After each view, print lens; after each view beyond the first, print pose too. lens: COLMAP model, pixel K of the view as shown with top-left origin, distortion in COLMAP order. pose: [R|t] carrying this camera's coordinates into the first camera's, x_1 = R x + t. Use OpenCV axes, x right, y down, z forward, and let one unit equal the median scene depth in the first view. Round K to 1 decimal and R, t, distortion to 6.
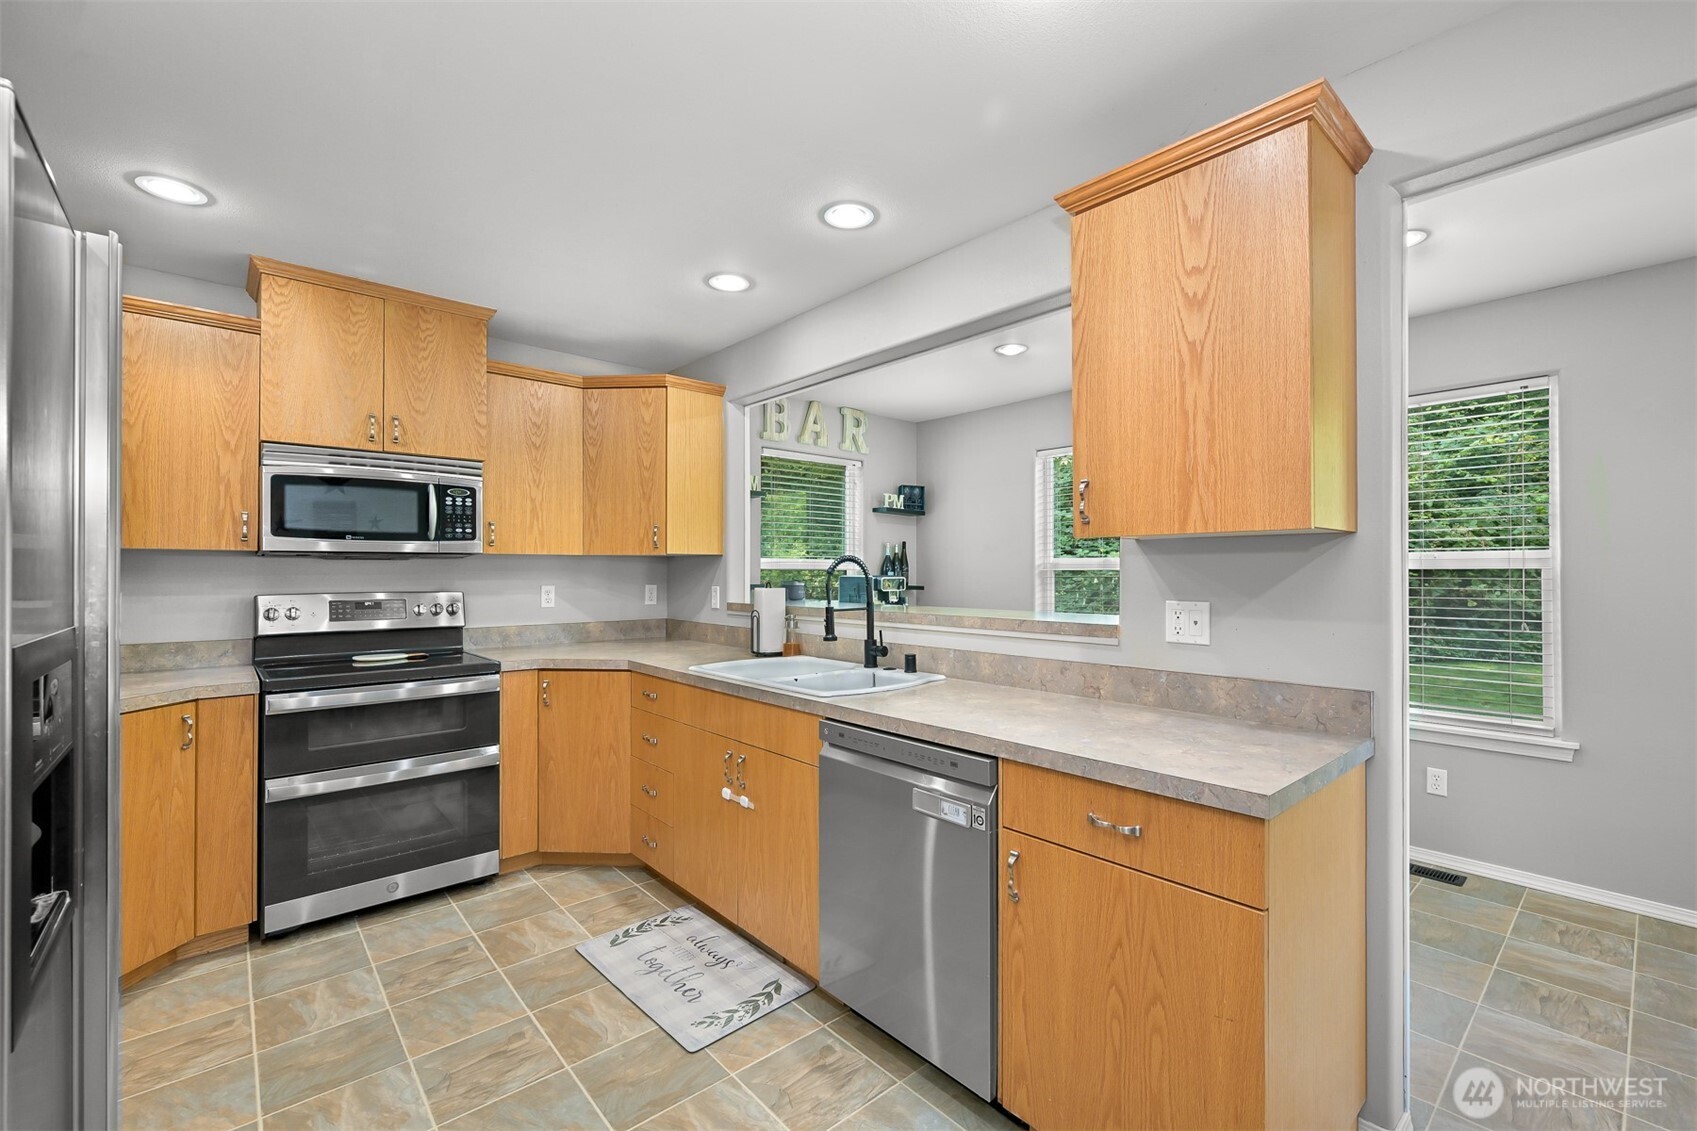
lens RADIAL K [[716.8, 0, 851.6], [0, 716.8, 568.1], [0, 0, 1]] dist [-0.002556, -0.000245]
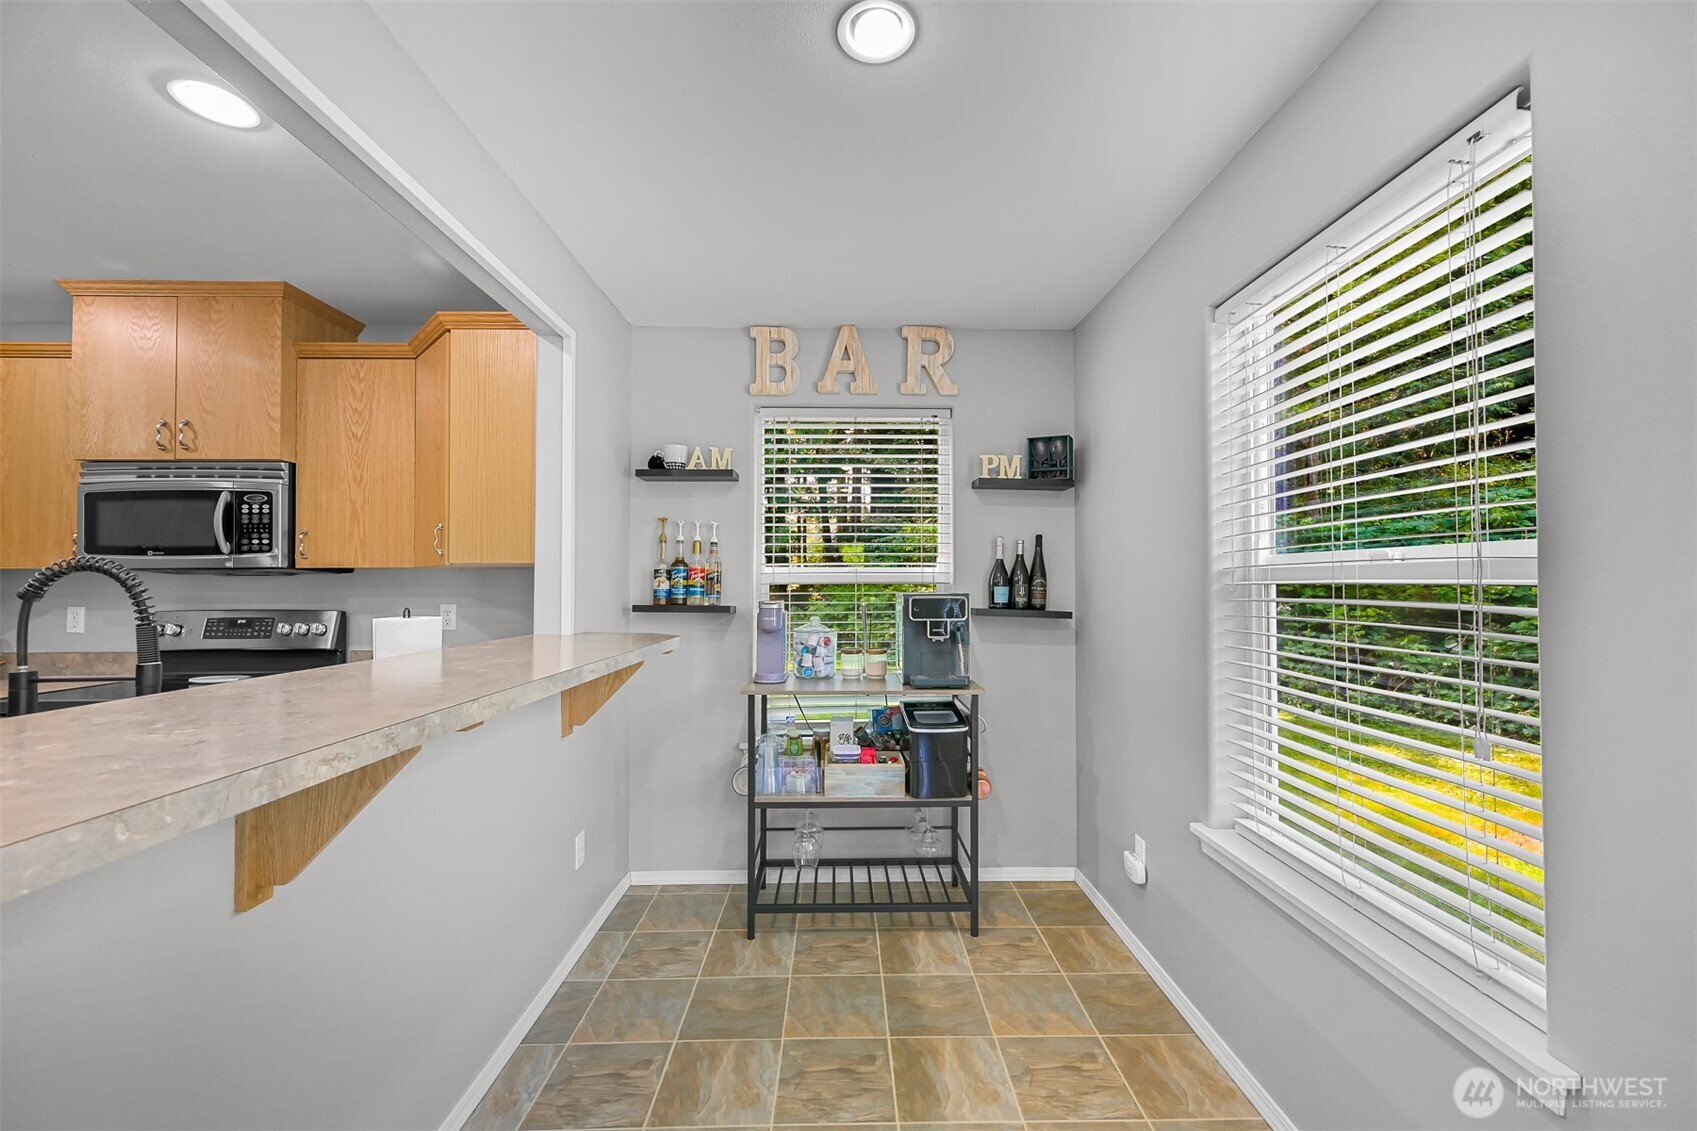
lens RADIAL K [[661.5, 0, 852.5], [0, 661.5, 572.6], [0, 0, 1]] dist [-0.004817, -0.000143]
pose [[0.763901, -0.013075, -0.645201, 0.557921], [0.005959, 0.999895, -0.013207, 0.000222], [0.645306, 0.006244, 0.763899, 0.898696]]
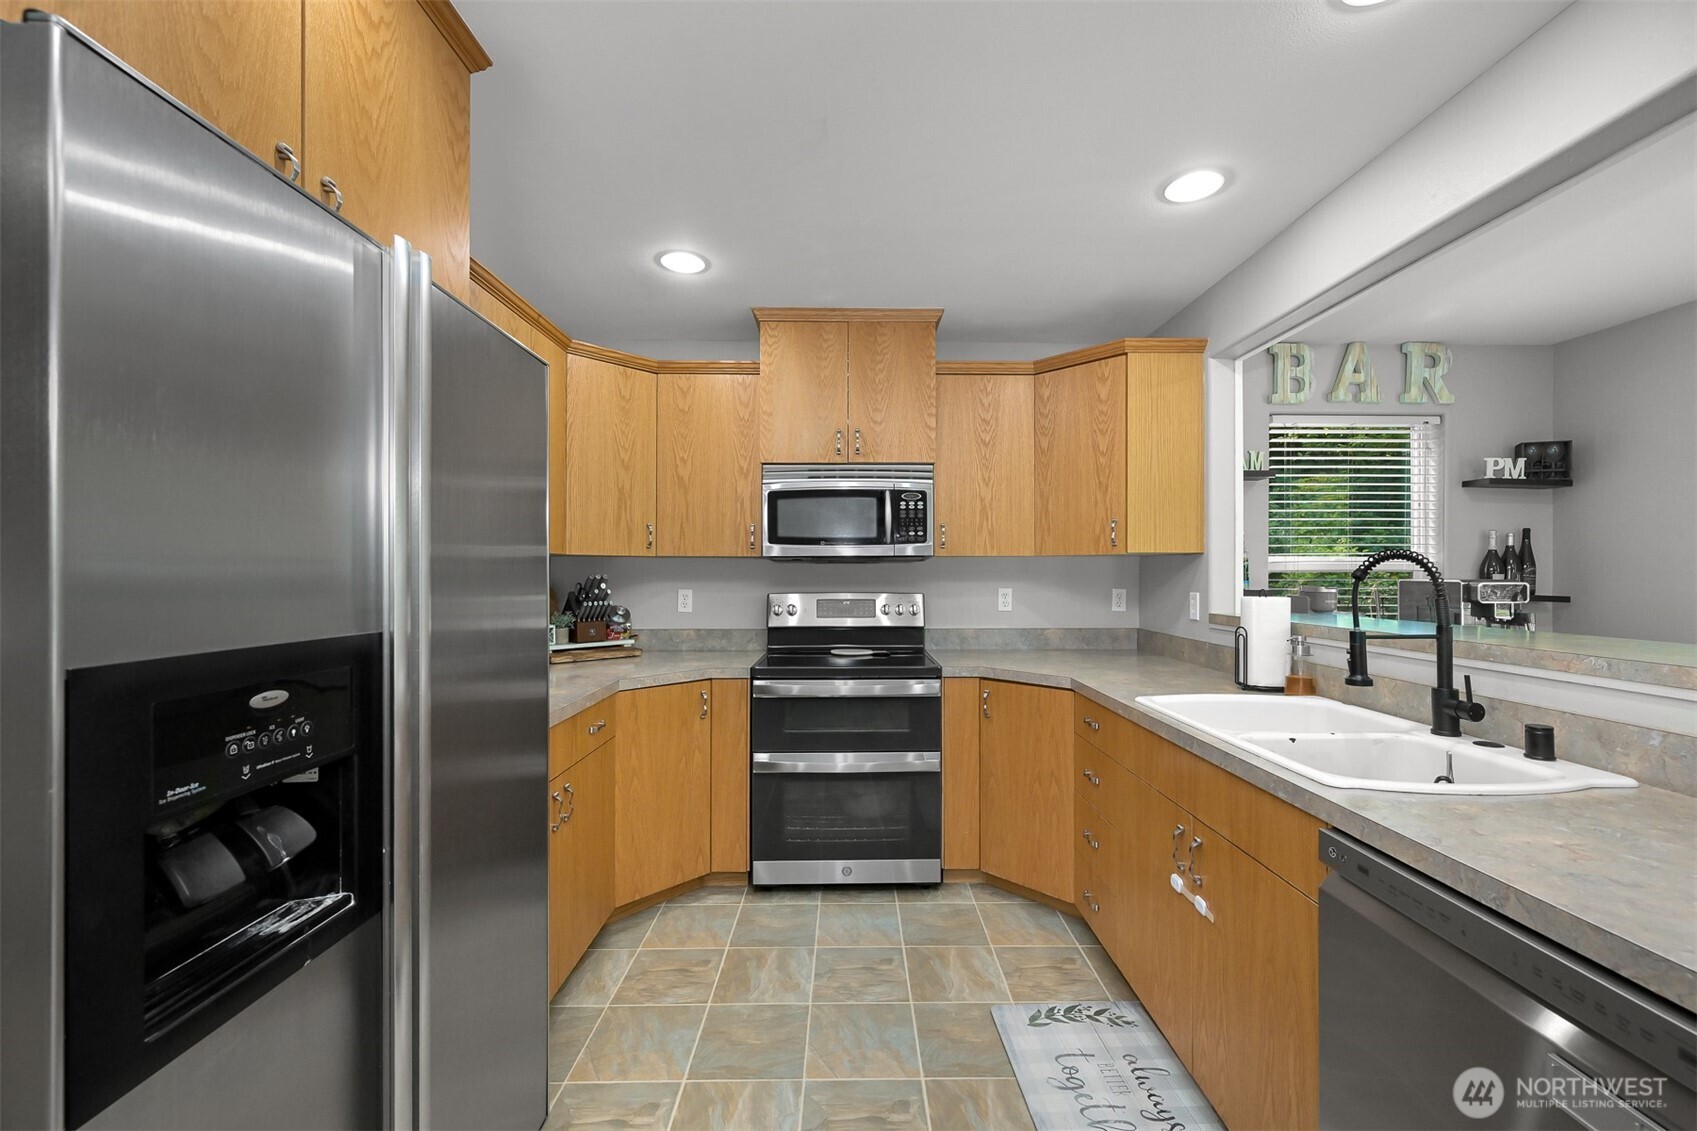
lens RADIAL K [[674.5, 0, 854.9], [0, 674.5, 571.5], [0, 0, 1]] dist [0.000381, 0.000491]
pose [[0.757205, -0.000664, -0.653177, 0.019762], [0.003090, 0.999992, 0.002566, -0.001294], [0.653170, -0.003961, 0.757201, 0.229068]]
